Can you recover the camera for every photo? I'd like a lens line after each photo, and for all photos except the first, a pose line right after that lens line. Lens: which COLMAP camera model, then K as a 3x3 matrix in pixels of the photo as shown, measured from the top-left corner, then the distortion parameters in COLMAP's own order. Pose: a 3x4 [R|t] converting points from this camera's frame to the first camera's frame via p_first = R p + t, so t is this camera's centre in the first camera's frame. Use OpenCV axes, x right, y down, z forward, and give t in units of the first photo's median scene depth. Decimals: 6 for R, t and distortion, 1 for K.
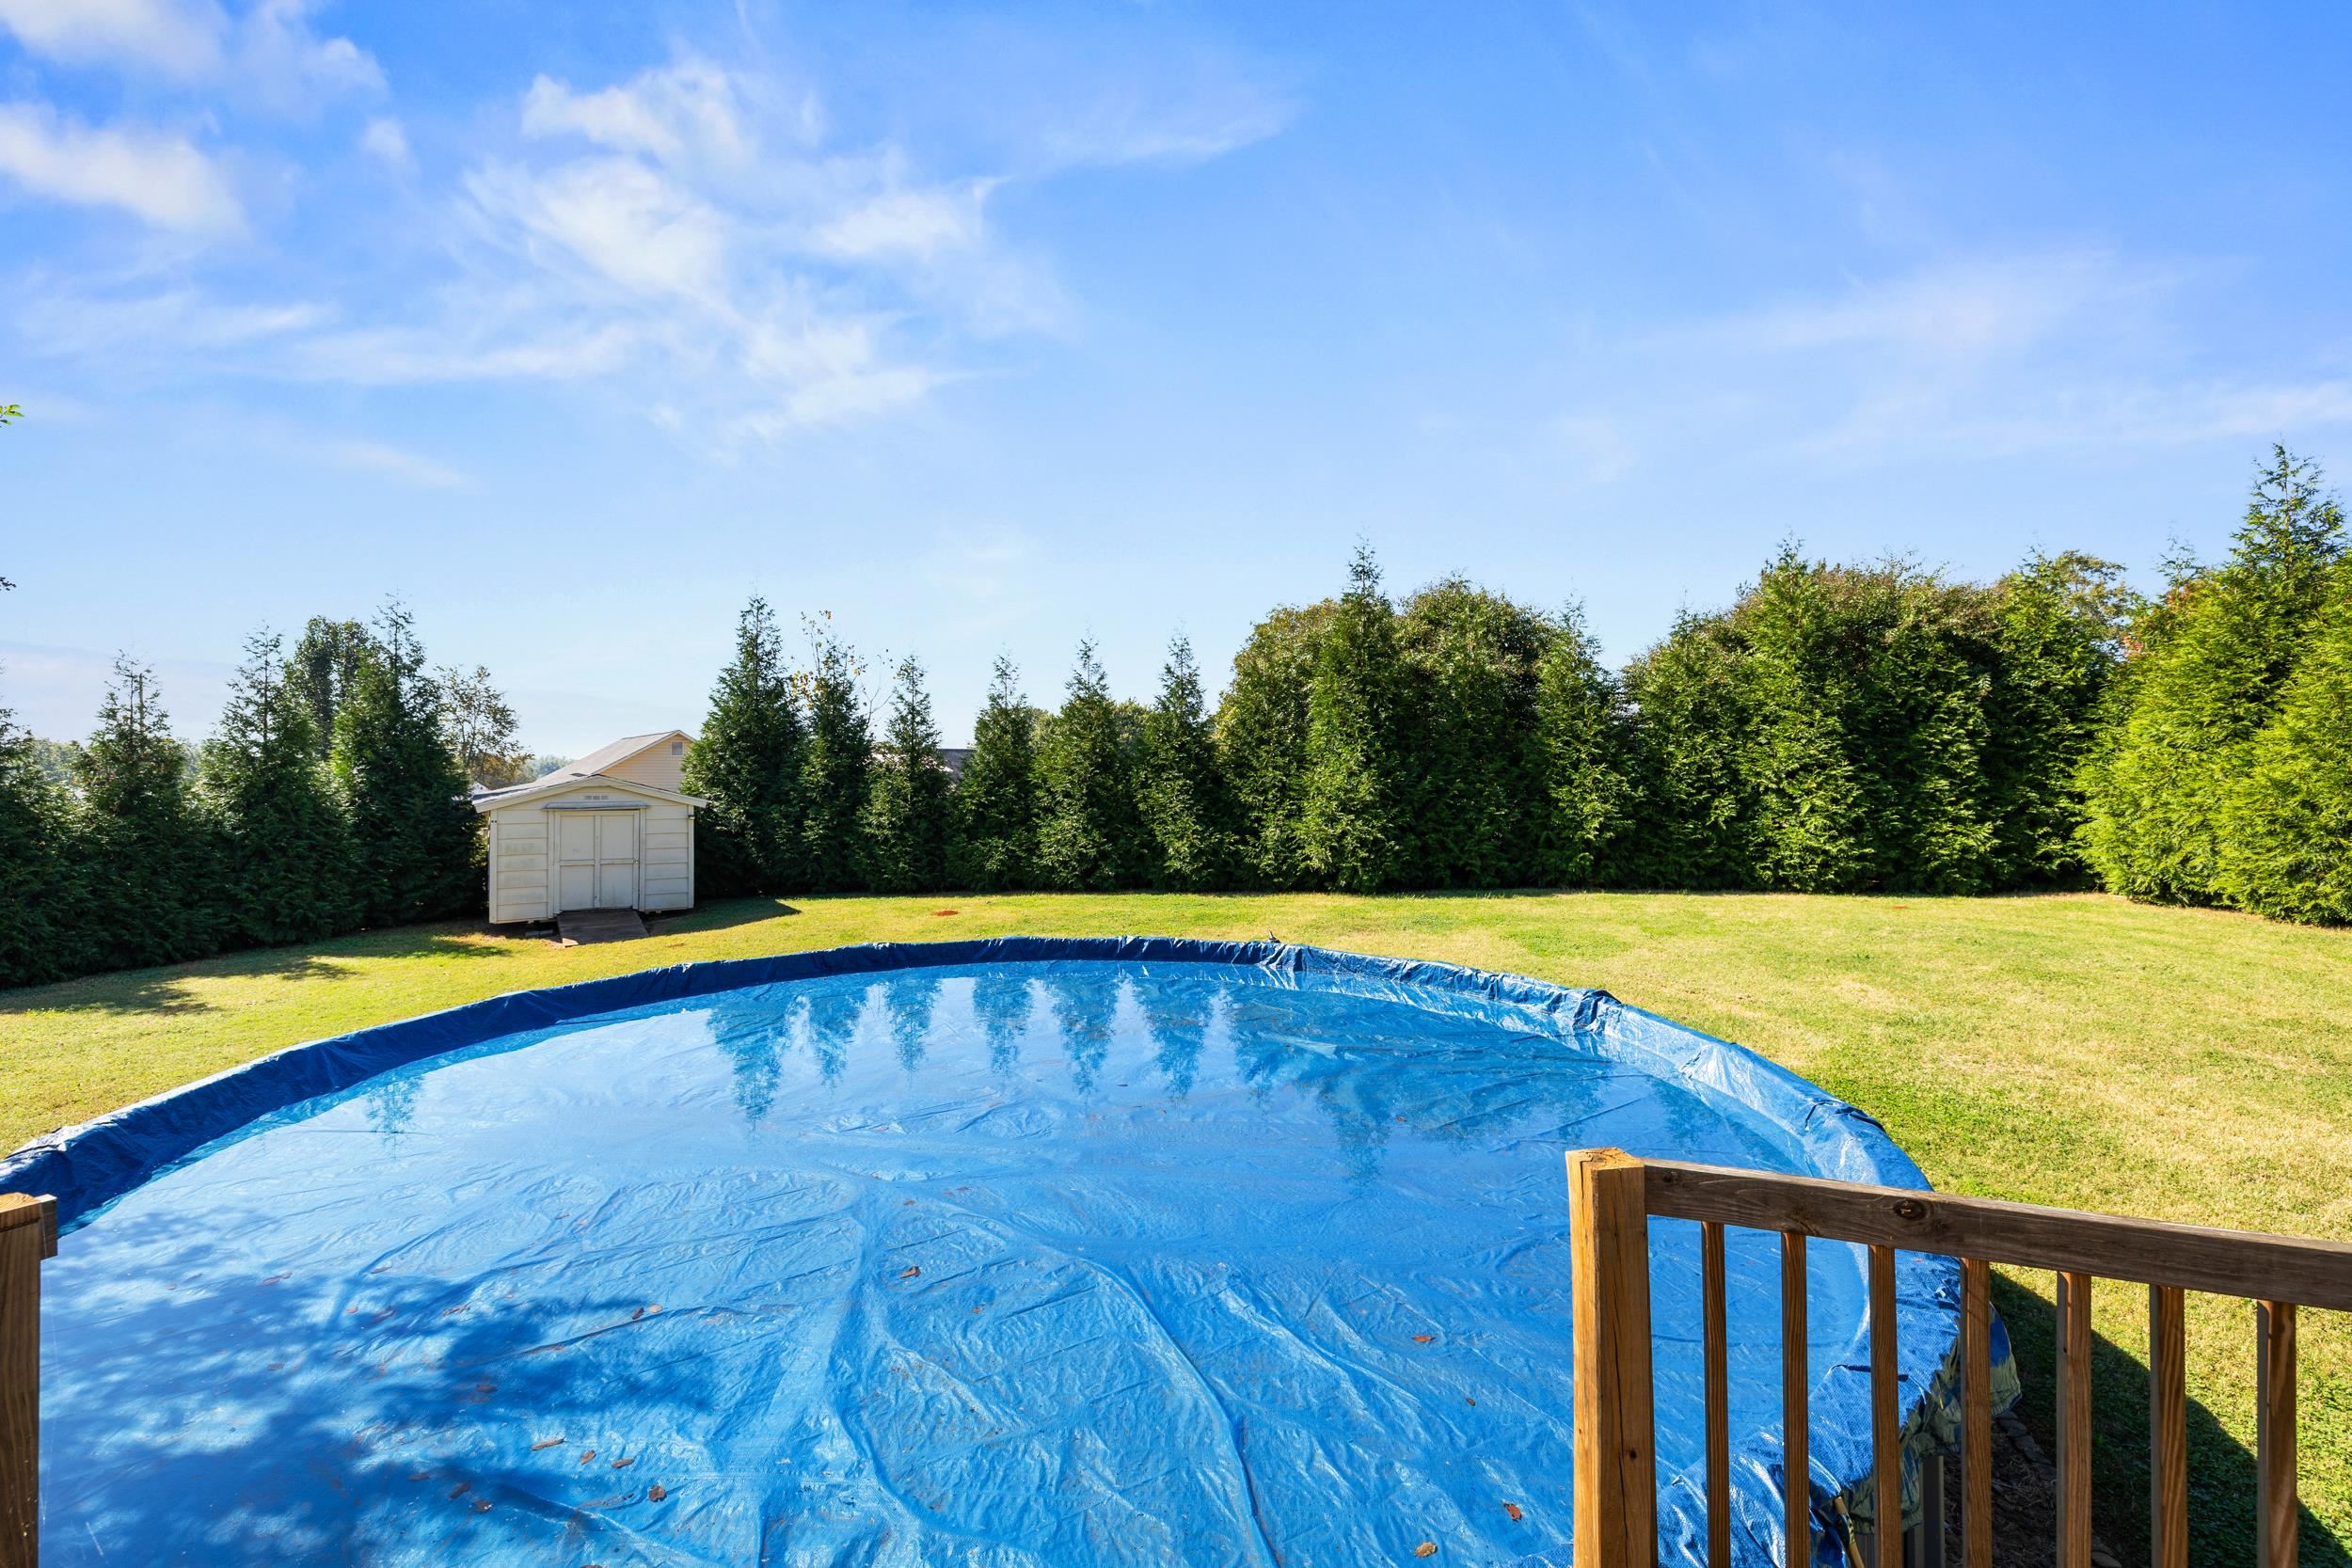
lens RADIAL K [[989.9, 0, 1193.9], [0, 989.9, 769.0], [0, 0, 1]] dist [0.000041, 0.000158]
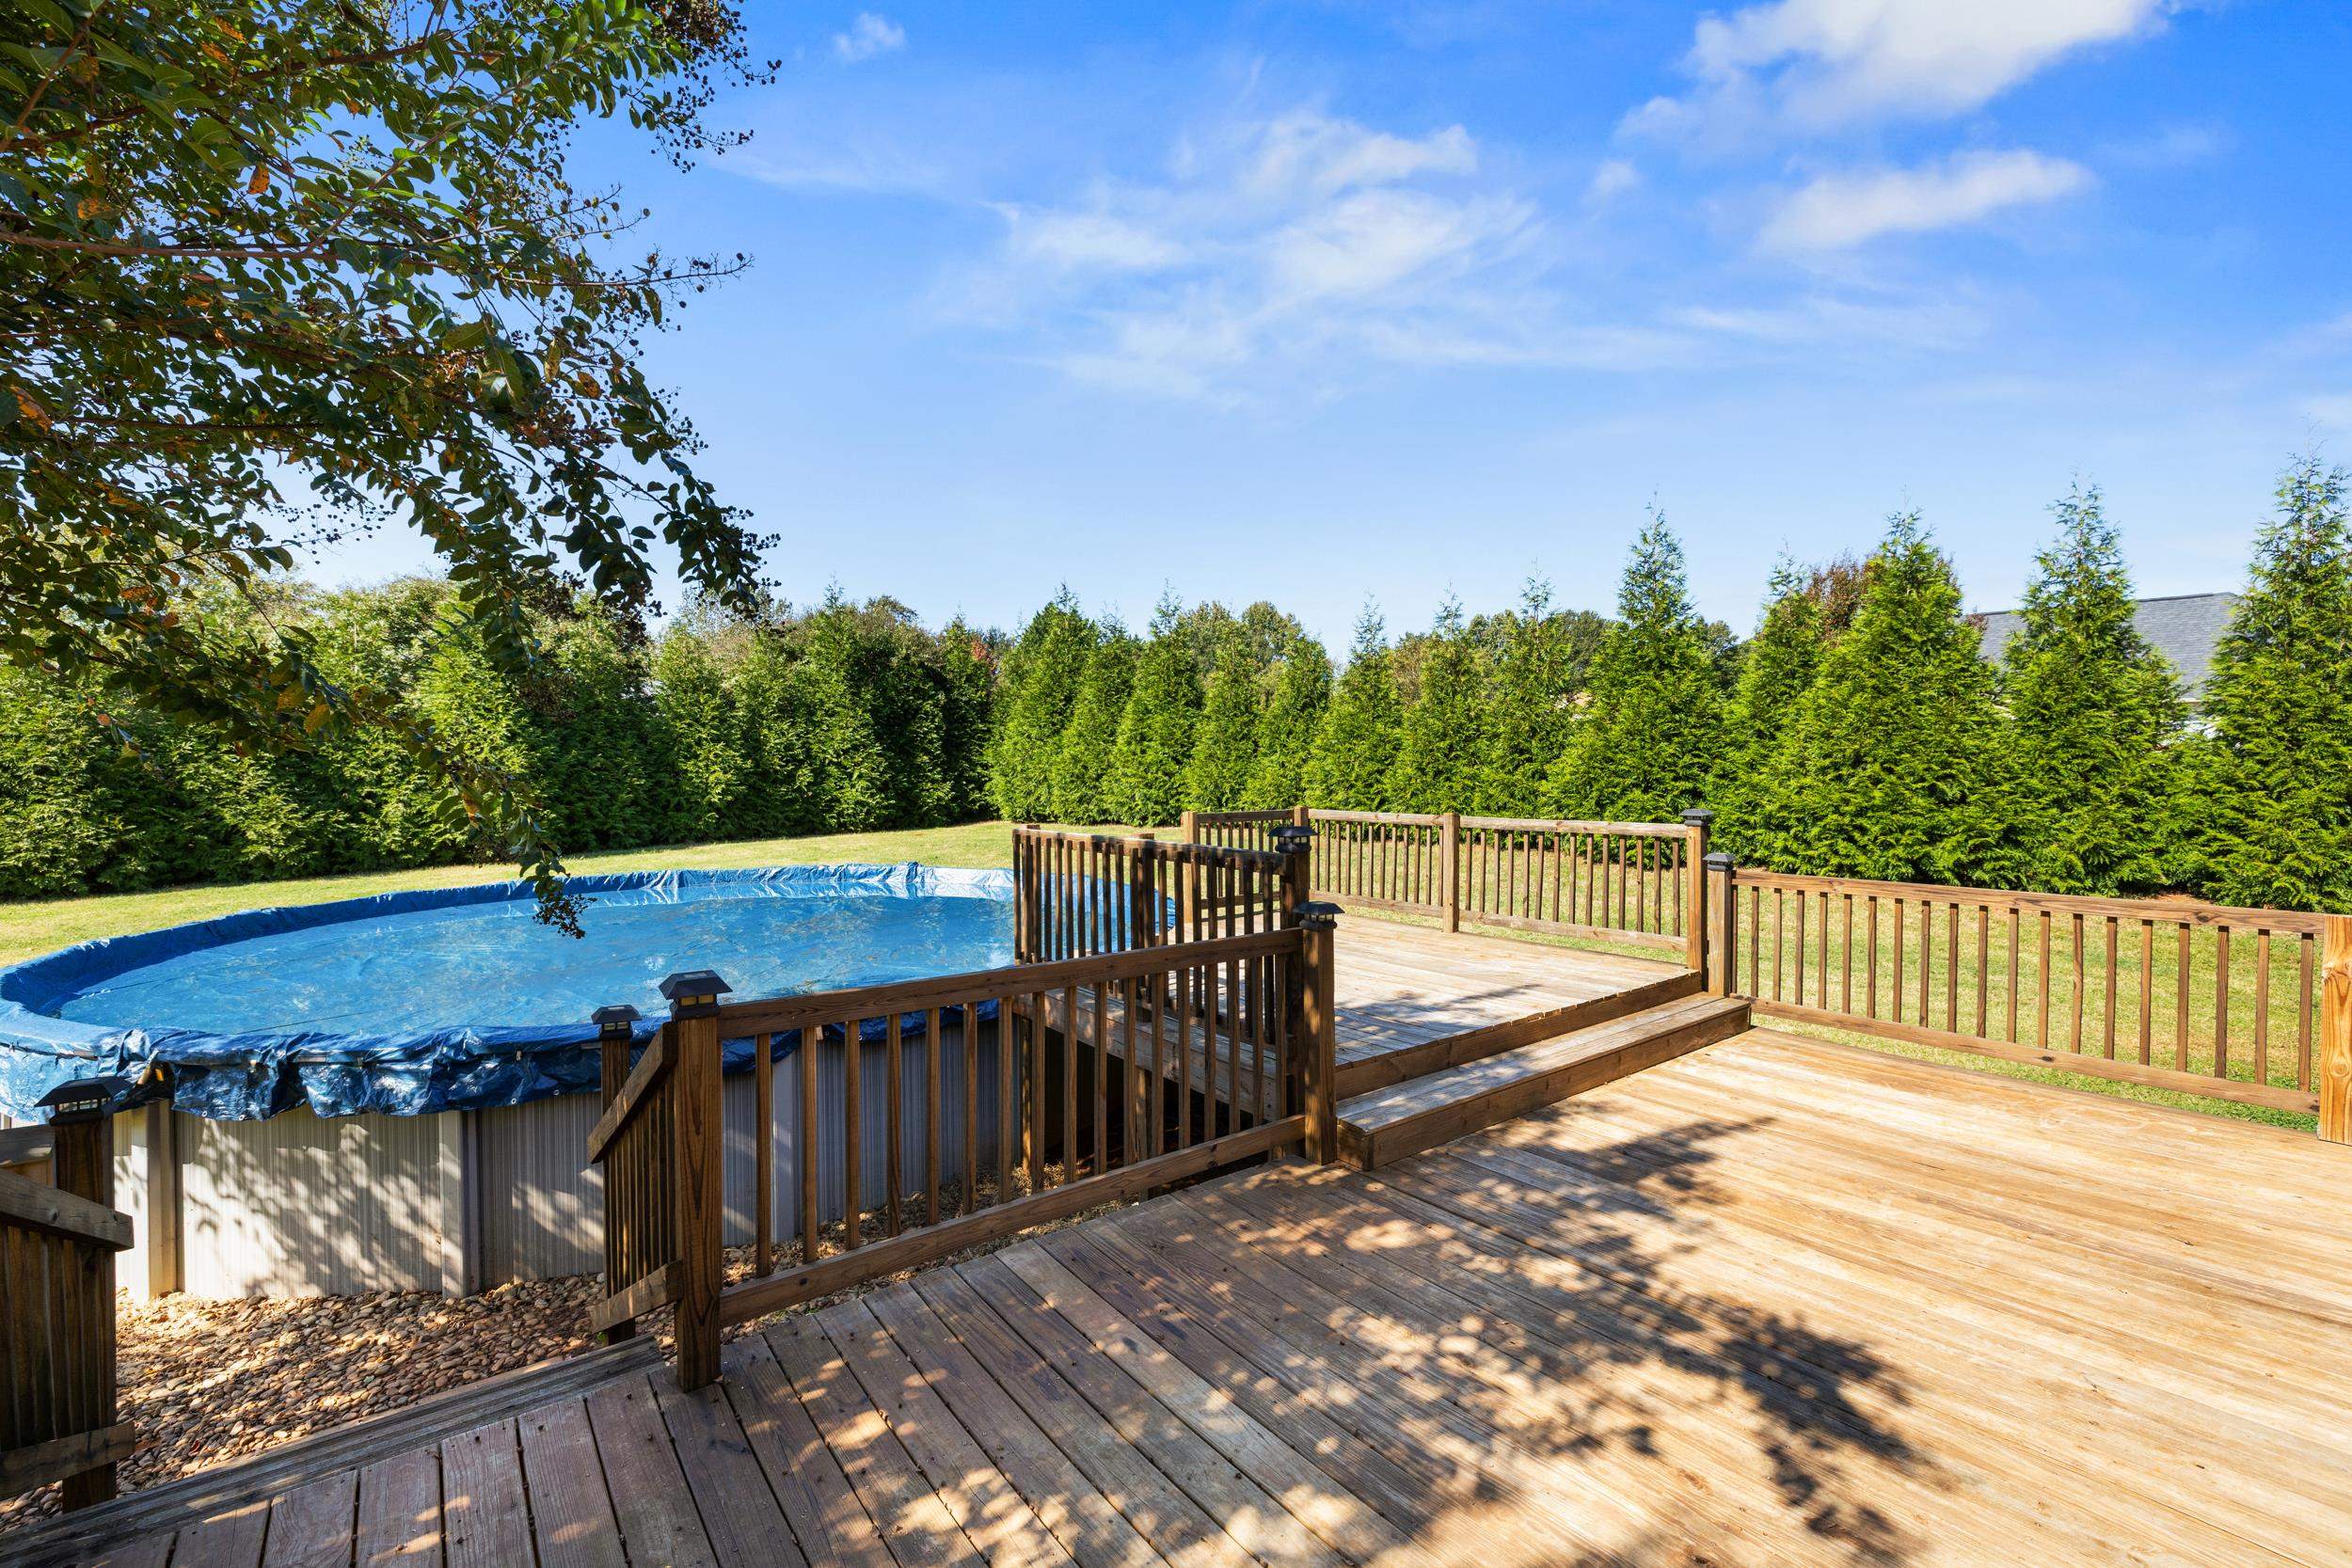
lens RADIAL K [[989.9, 0, 1164.1], [0, 989.9, 784.3], [0, 0, 1]] dist [0.000041, 0.000158]
pose [[0.513700, -0.017840, 0.857784, -0.401790], [-0.006029, 0.999684, 0.024401, 0.014705], [-0.857949, -0.017706, 0.513430, -0.143545]]
